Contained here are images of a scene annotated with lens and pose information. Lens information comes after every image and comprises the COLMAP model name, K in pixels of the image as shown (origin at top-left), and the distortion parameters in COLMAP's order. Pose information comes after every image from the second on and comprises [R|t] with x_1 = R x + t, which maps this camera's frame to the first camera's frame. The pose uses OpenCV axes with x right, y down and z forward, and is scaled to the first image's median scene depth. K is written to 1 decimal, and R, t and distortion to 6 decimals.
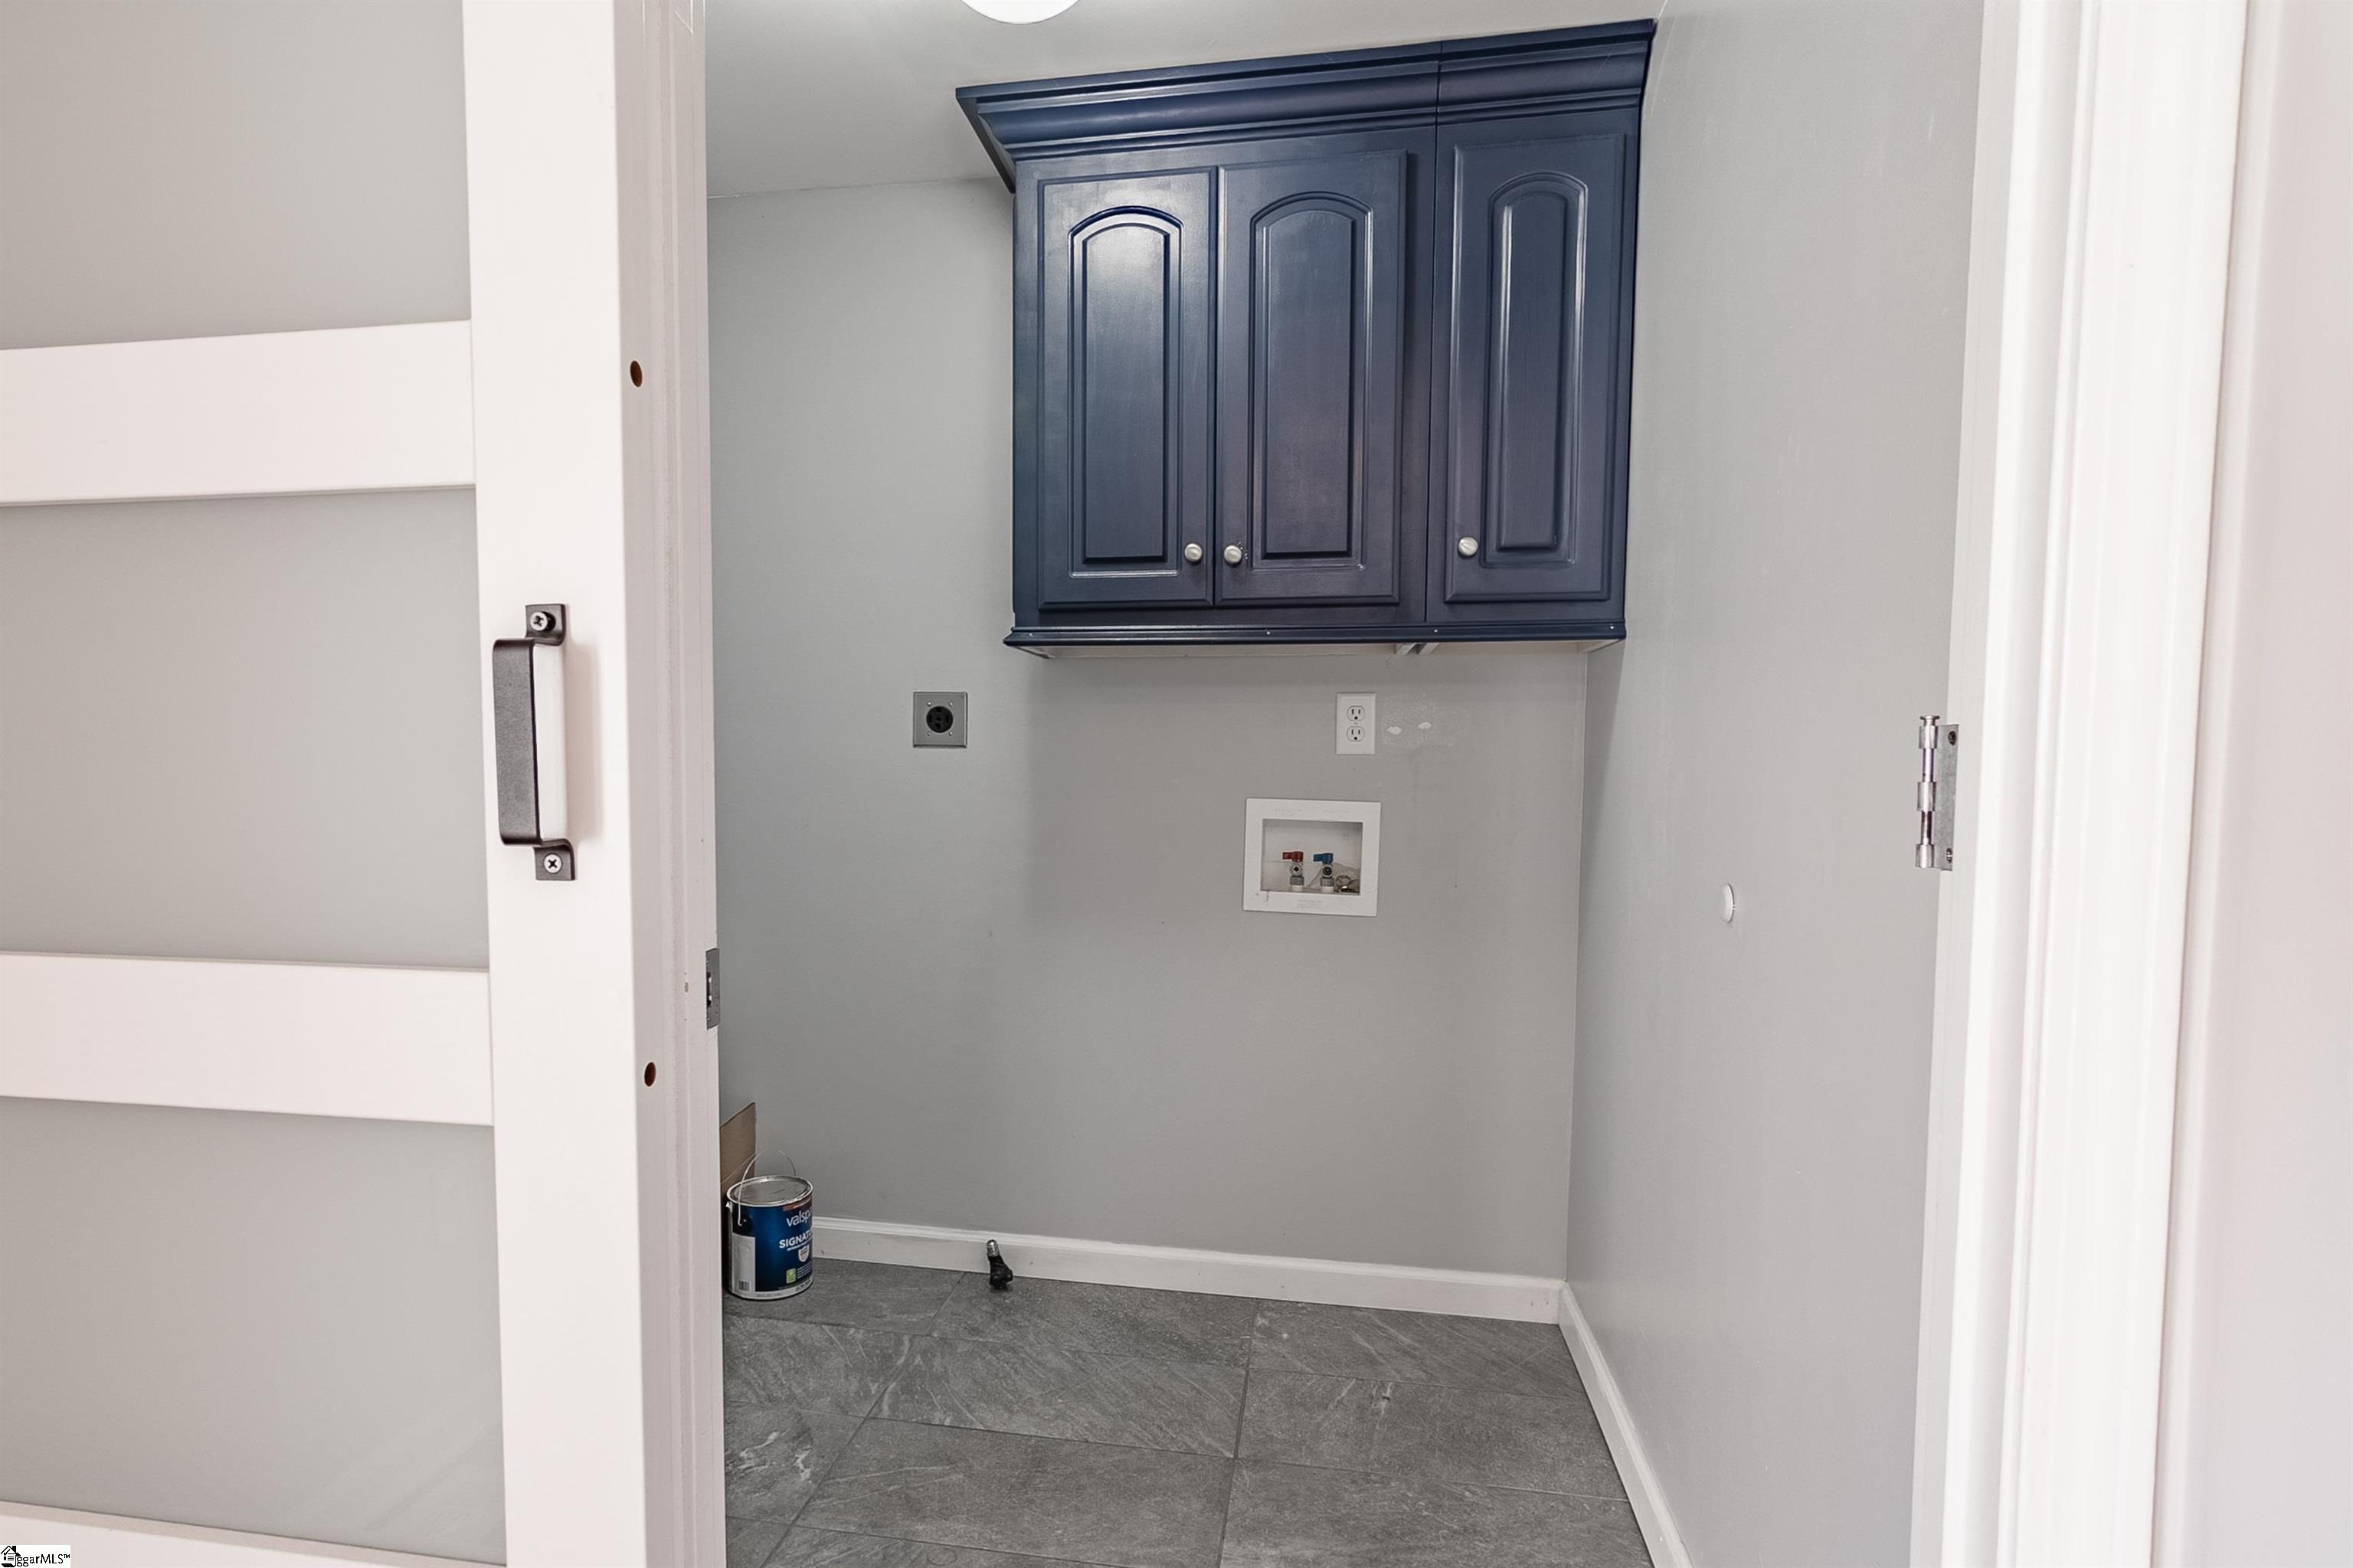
lens RADIAL K [[1167.5, 0, 1168.8], [0, 1167.5, 839.3], [0, 0, 1]] dist [0.000236, -0.000336]
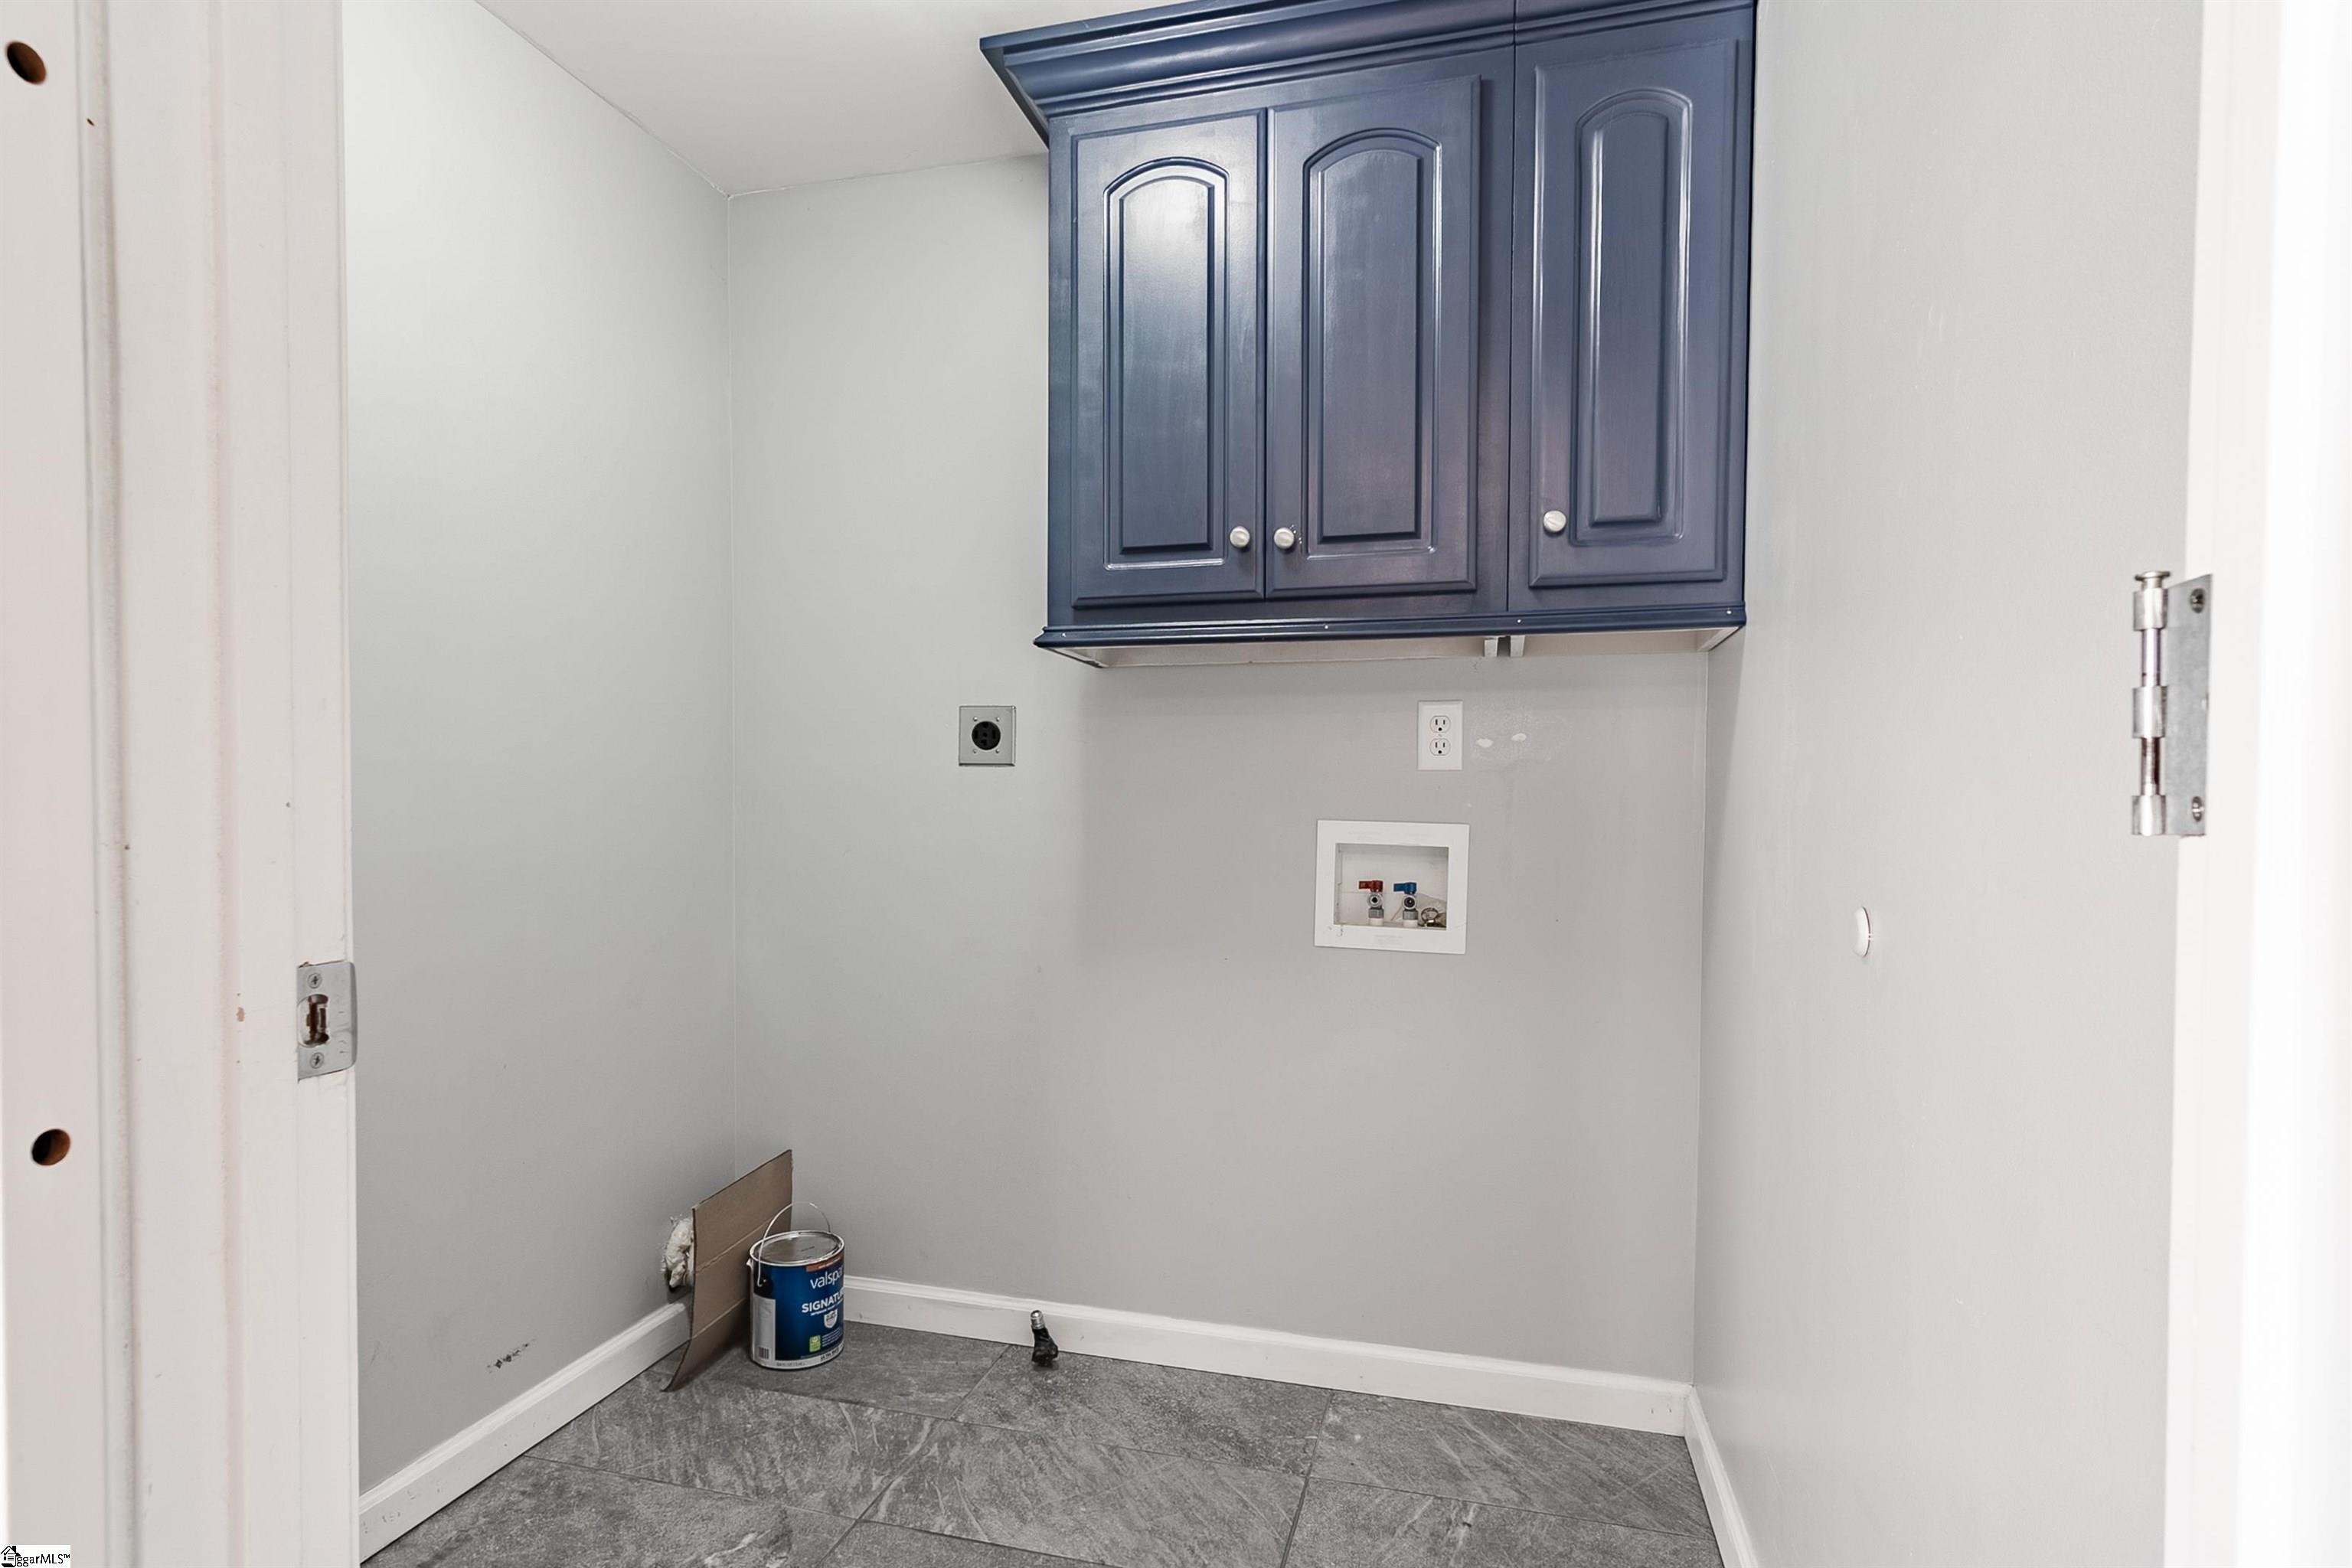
lens RADIAL K [[1209.3, 0, 1181.9], [0, 1209.3, 830.6], [0, 0, 1]] dist [0.000468, 0.000502]
pose [[0.996232, 0.001813, -0.086706, 0.055965], [-0.005184, 0.999239, -0.038659, 0.011694], [0.086570, 0.038963, 0.995484, 0.091118]]
